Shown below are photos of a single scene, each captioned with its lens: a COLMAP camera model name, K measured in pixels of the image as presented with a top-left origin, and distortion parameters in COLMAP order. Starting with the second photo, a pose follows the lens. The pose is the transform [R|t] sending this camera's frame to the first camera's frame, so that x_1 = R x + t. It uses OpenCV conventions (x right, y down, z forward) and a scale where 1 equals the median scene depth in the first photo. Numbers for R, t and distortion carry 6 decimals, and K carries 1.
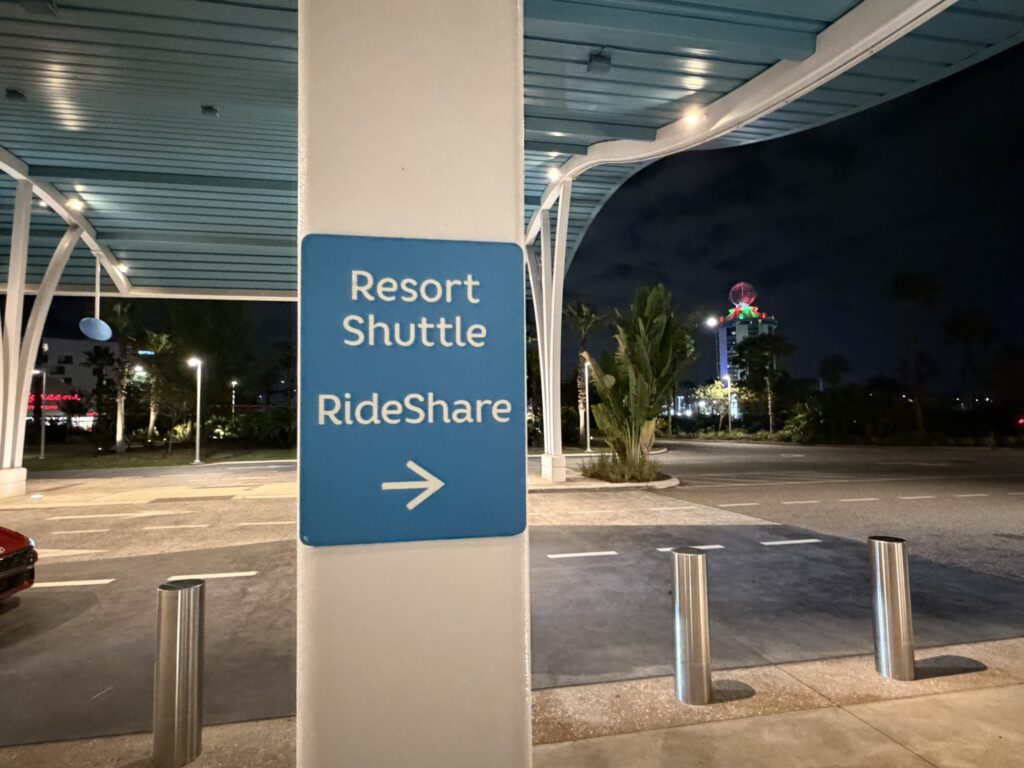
lens RADIAL K [[533.2, 0, 513.1], [0, 533.2, 385.5], [0, 0, 1]] dist [0.007561, 0.000518]
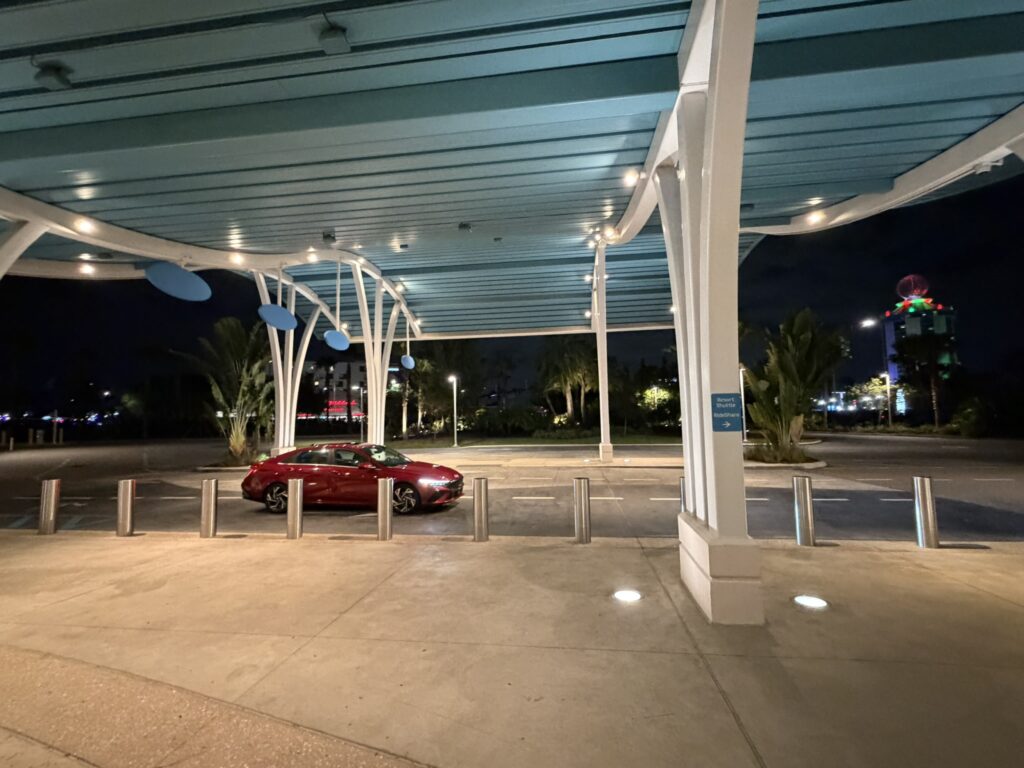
lens RADIAL K [[470.8, 0, 507.3], [0, 470.8, 384.6], [0, 0, 1]] dist [-0.004951, -0.000279]
pose [[0.947747, -0.028150, -0.317780, -0.026937], [0.027018, 0.999603, -0.007970, -0.011529], [0.317878, -0.001033, 0.948131, -0.173494]]
